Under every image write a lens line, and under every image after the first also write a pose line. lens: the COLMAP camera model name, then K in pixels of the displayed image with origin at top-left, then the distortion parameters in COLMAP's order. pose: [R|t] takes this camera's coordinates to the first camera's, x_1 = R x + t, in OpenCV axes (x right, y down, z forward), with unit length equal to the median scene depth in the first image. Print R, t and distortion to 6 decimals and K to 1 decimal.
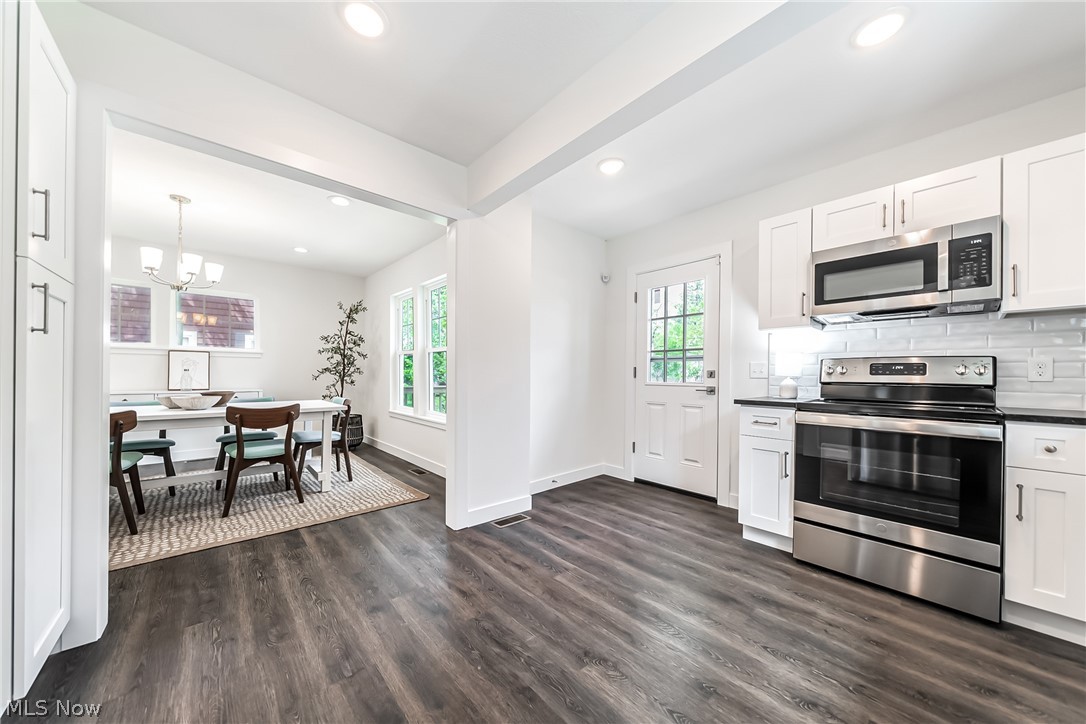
lens RADIAL K [[376.0, 0, 547.9], [0, 376.0, 371.6], [0, 0, 1]] dist [0.000091, -0.000217]
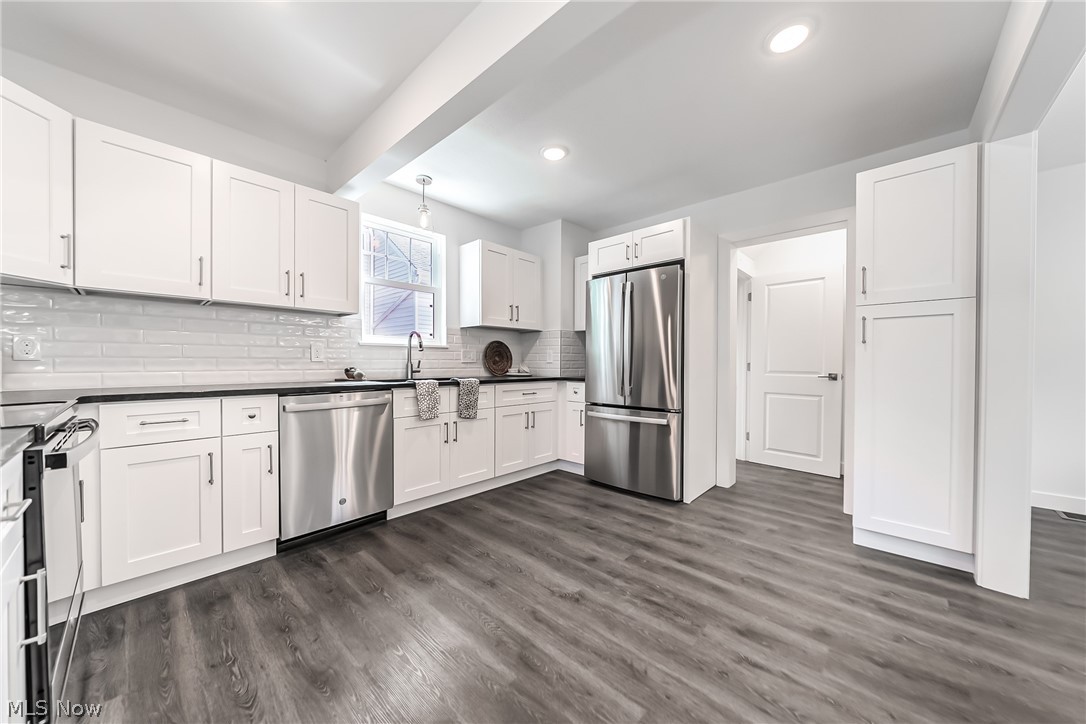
lens RADIAL K [[376.0, 0, 541.8], [0, 376.0, 365.3], [0, 0, 1]] dist [0.000091, -0.000217]
pose [[-0.997103, -0.013726, -0.074810, 0.288651], [-0.013910, 0.999901, 0.001947, 0.025130], [0.074776, 0.002982, -0.997196, 2.014163]]
